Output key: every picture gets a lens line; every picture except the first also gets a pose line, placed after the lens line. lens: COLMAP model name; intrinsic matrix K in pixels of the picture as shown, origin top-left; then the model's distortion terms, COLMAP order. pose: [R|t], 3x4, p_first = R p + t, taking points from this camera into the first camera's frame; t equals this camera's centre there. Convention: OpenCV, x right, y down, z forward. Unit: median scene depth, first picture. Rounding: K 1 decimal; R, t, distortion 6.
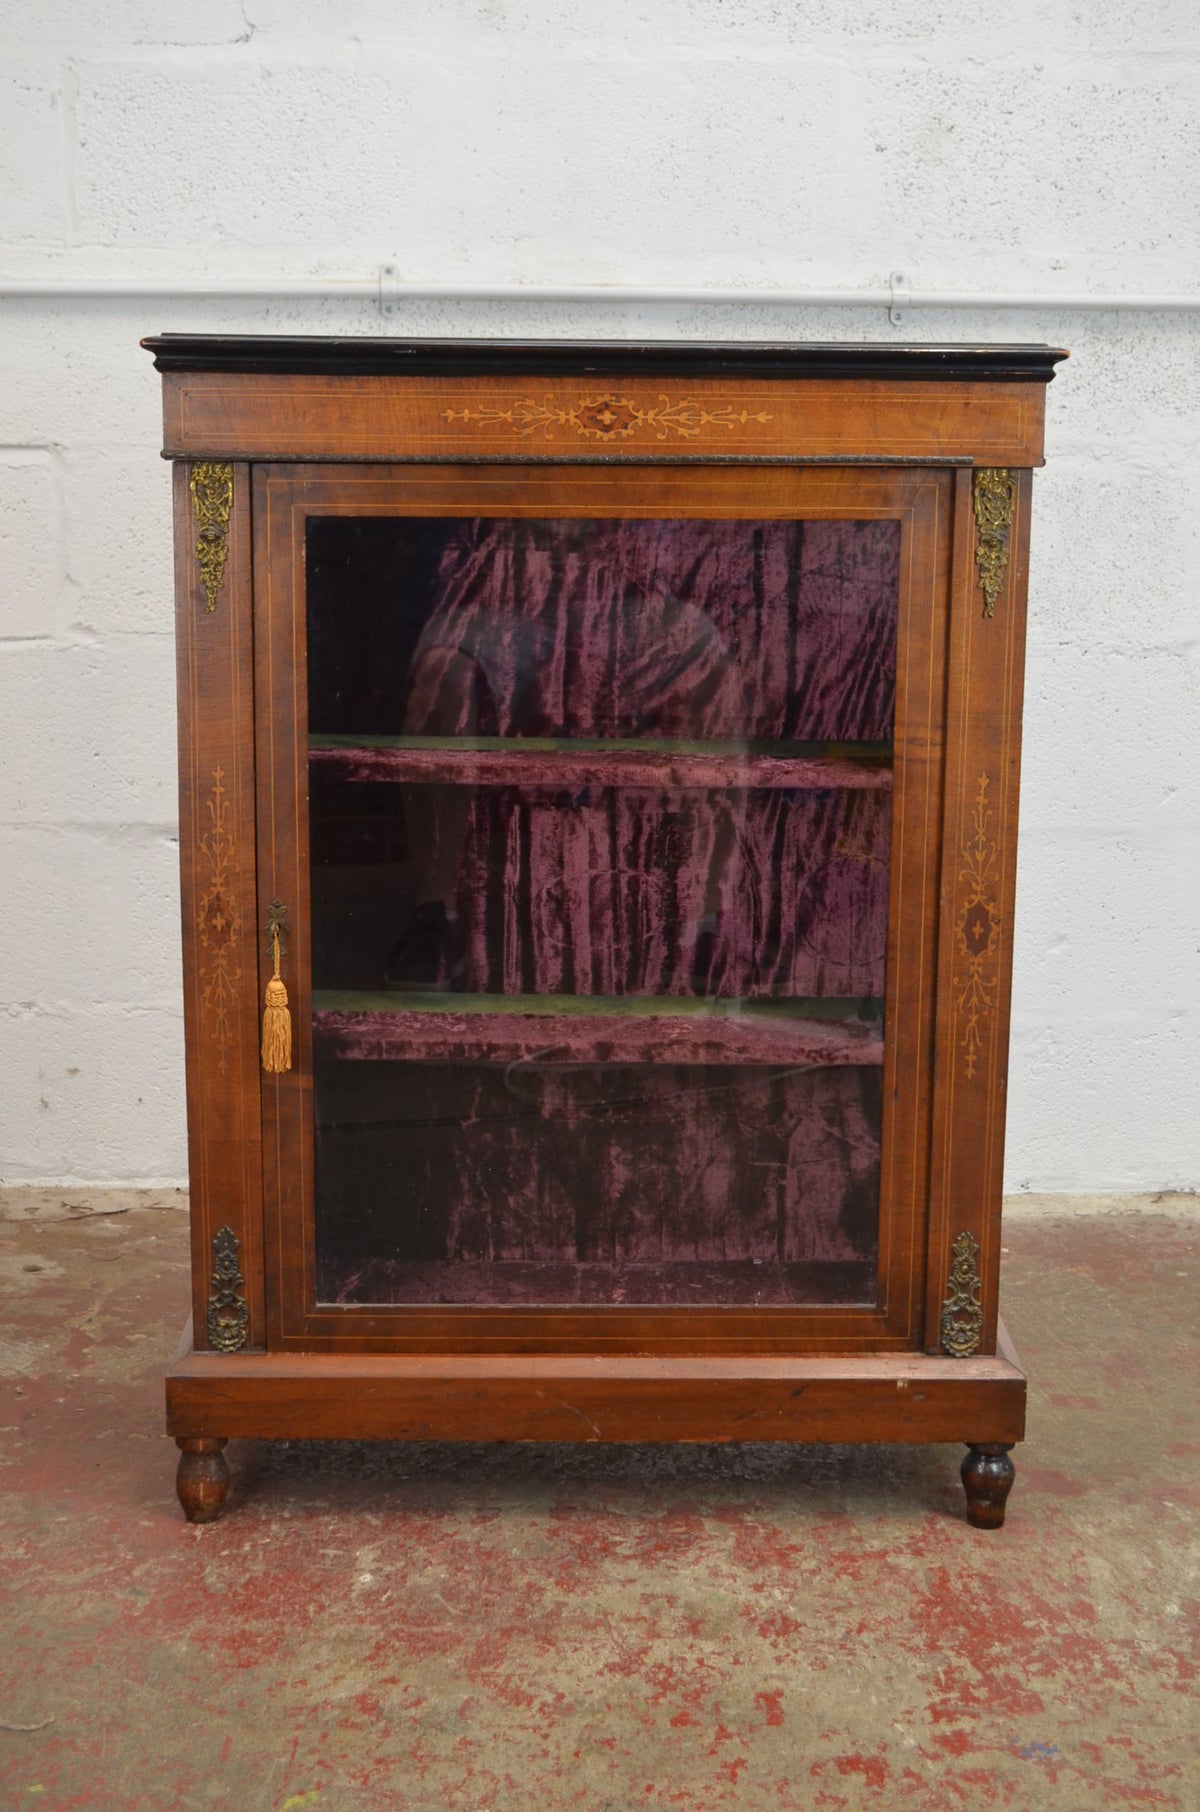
lens RADIAL K [[2882.4, 0, 610.3], [0, 2882.4, 920.5], [0, 0, 1]] dist [0.009032, 0.000000]
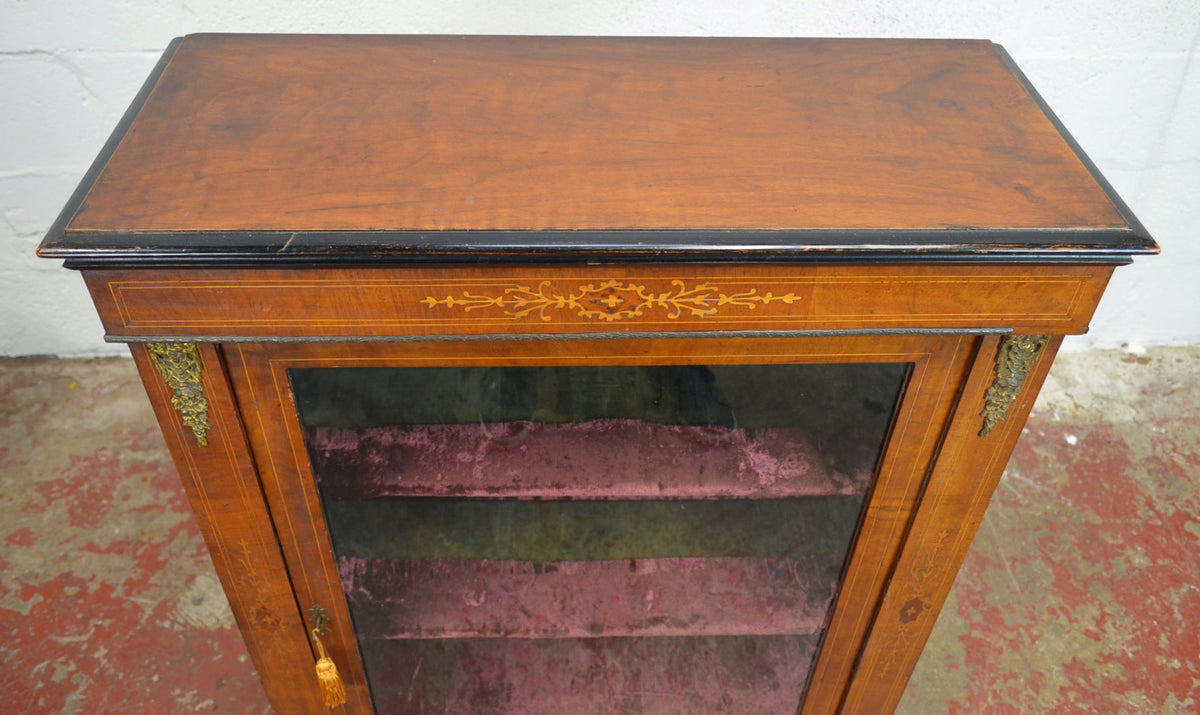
lens RADIAL K [[991.0, 0, 596.9], [0, 991.0, 297.1], [0, 0, 1]] dist [-0.007886, 0.013011]
pose [[0.999564, -0.005666, 0.028968, -0.013950], [-0.009240, 0.872007, 0.489407, -0.311620], [-0.028033, -0.489461, 0.871574, 0.714417]]
